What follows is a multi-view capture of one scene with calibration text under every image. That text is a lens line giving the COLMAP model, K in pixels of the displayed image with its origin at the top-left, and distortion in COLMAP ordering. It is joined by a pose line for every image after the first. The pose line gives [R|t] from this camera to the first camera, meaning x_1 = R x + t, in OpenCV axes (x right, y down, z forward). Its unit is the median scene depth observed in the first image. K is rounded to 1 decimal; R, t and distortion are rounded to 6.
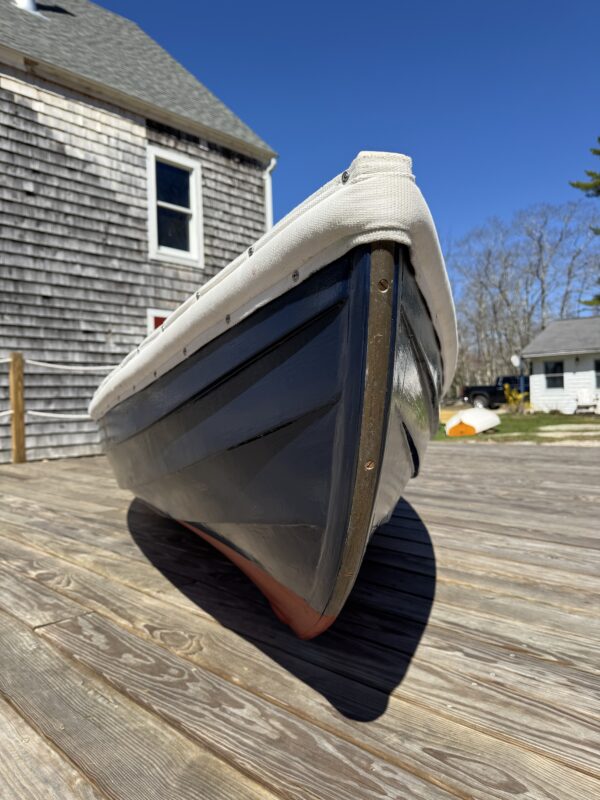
lens RADIAL K [[577.2, 0, 303.7], [0, 577.2, 399.3], [0, 0, 1]] dist [0.008000, -0.016273]
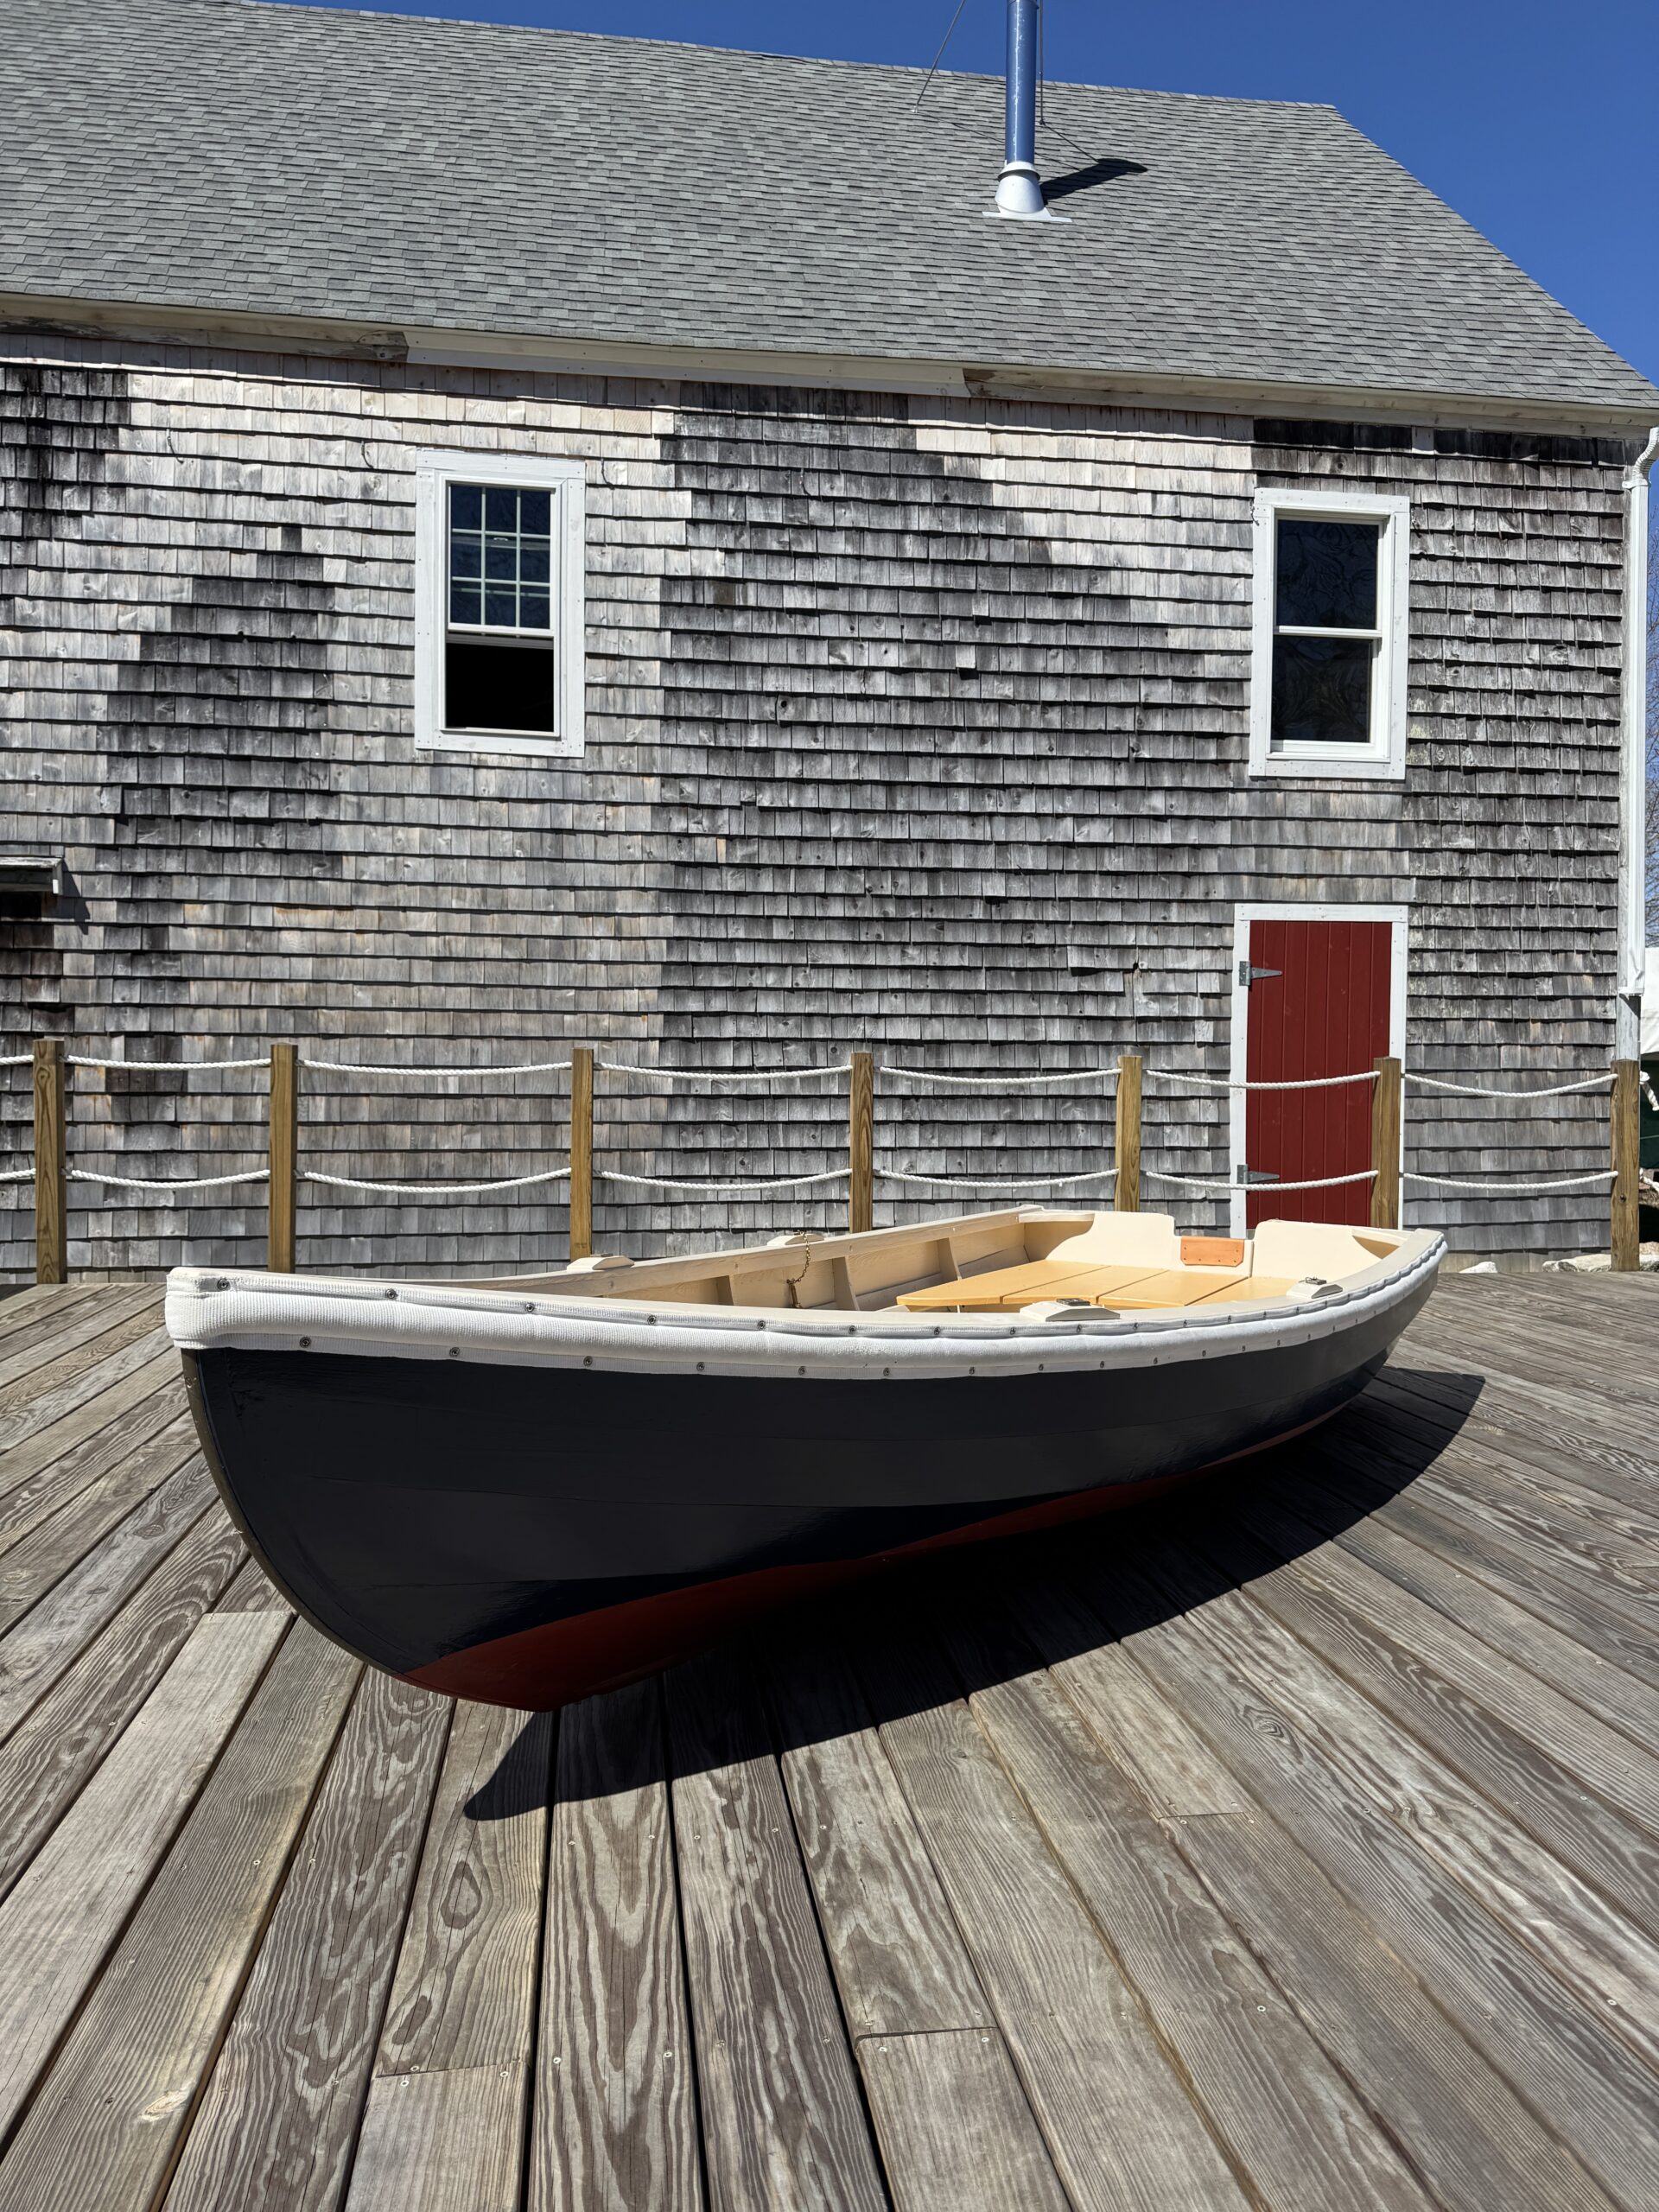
lens RADIAL K [[1563.5, 0, 872.4], [0, 1563.5, 1126.6], [0, 0, 1]] dist [0.082911, -0.146365]
pose [[0.799026, 0.055592, -0.598722, 0.219709], [-0.022834, 0.997804, 0.062174, -0.069998], [0.600863, -0.036008, 0.798541, -0.051350]]
